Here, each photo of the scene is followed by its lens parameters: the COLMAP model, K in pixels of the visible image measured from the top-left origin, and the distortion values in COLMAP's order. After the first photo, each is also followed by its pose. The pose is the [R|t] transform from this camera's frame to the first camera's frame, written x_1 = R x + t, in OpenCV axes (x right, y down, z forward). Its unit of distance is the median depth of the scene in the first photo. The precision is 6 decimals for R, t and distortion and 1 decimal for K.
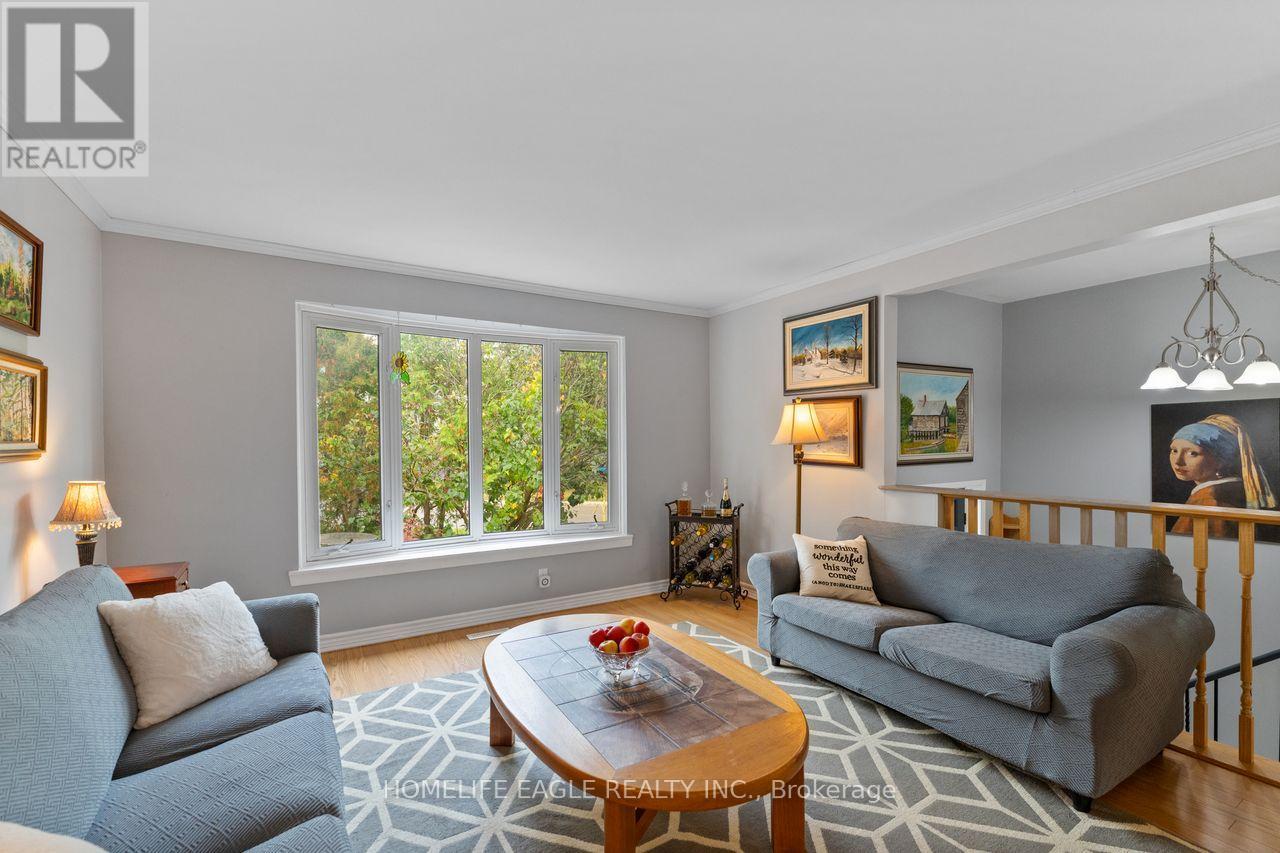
lens RADIAL K [[543.1, 0, 639.5], [0, 543.1, 441.6], [0, 0, 1]] dist [0.001856, 0.000172]
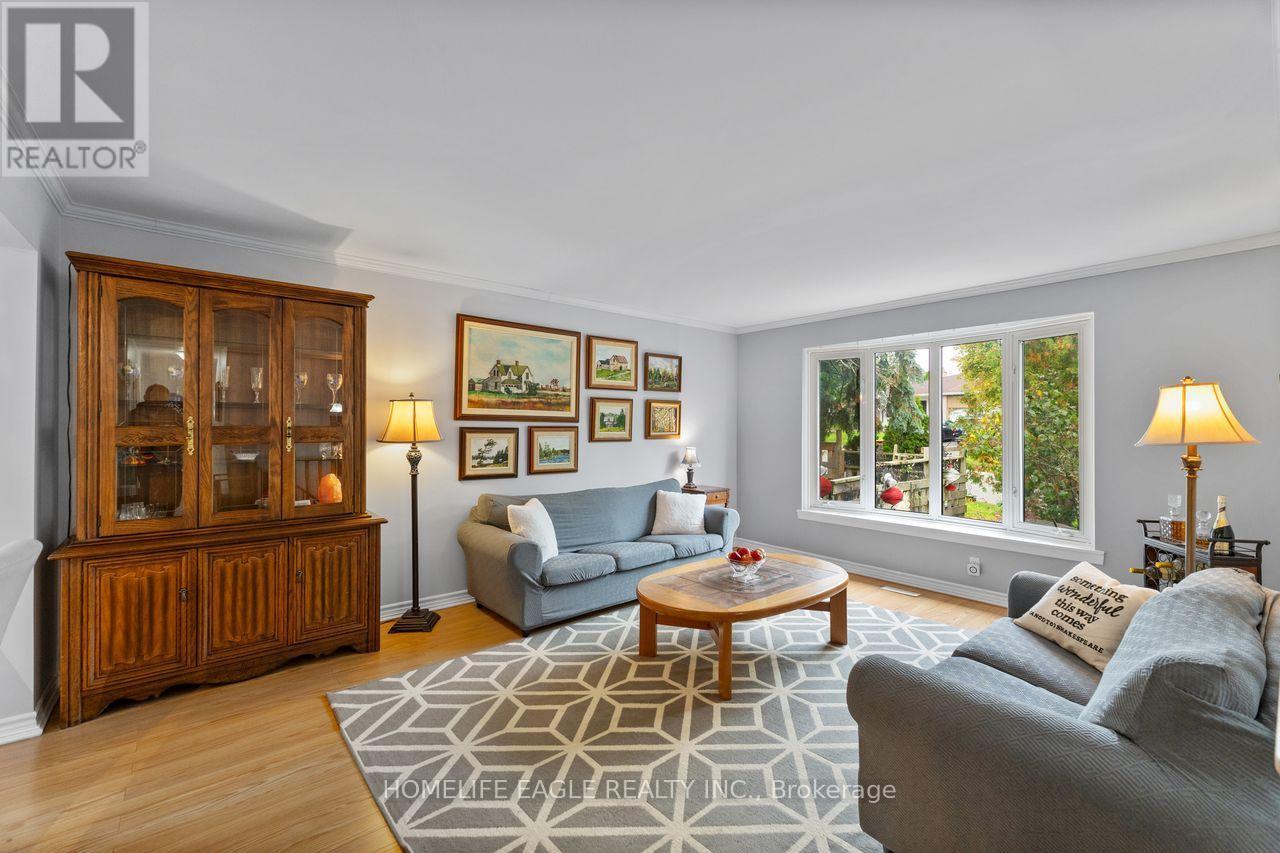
lens RADIAL K [[535.9, 0, 652.6], [0, 535.9, 409.4], [0, 0, 1]] dist [0.000386, 0.000093]
pose [[0.171687, -0.028822, -0.984730, 0.882220], [-0.007165, 0.999509, -0.030504, -0.017128], [0.985125, 0.012292, 0.171396, 0.250827]]
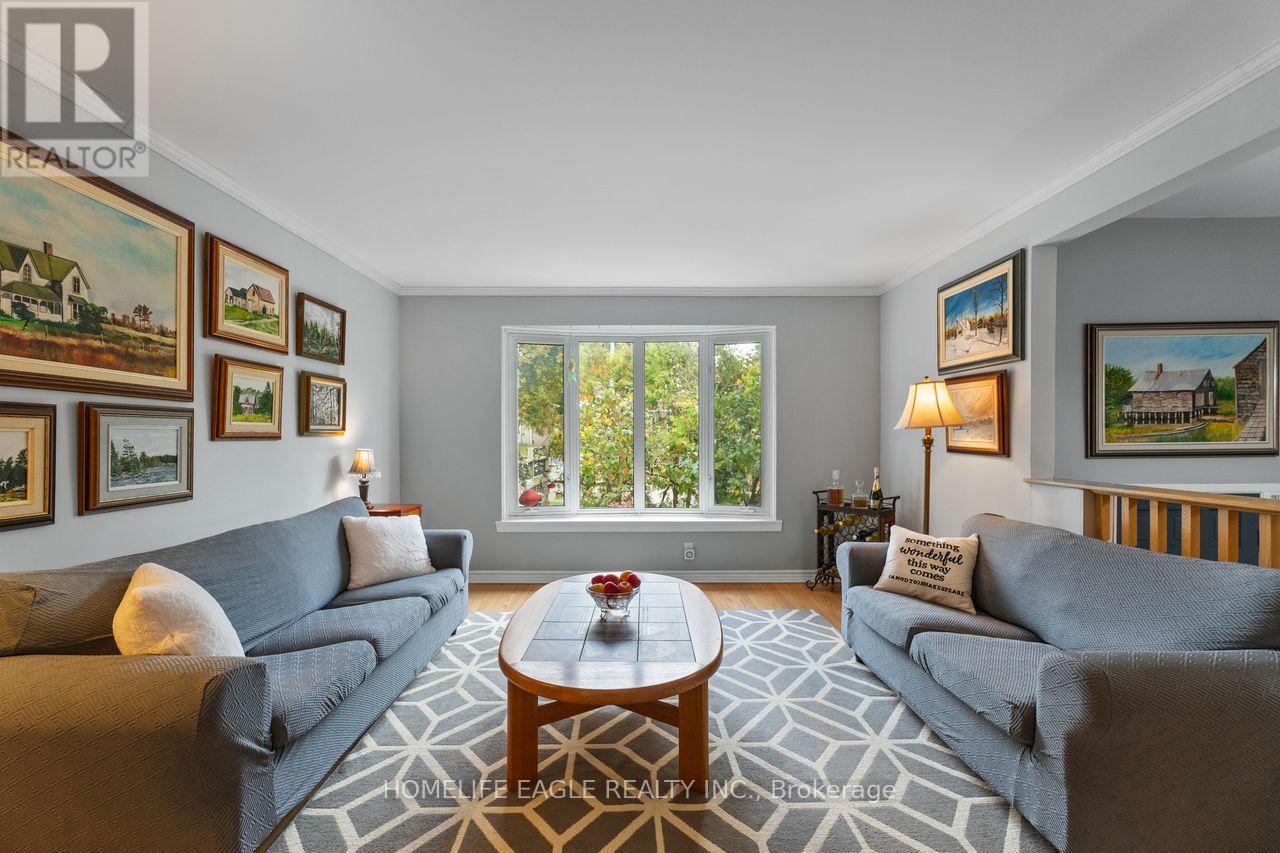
lens RADIAL K [[541.7, 0, 642.0], [0, 541.7, 433.9], [0, 0, 1]] dist [0.001678, 0.000266]
pose [[0.860438, 0.000401, -0.509555, 0.364719], [-0.002476, 0.999991, -0.003393, 0.018408], [0.509549, 0.004181, 0.860431, -0.003661]]
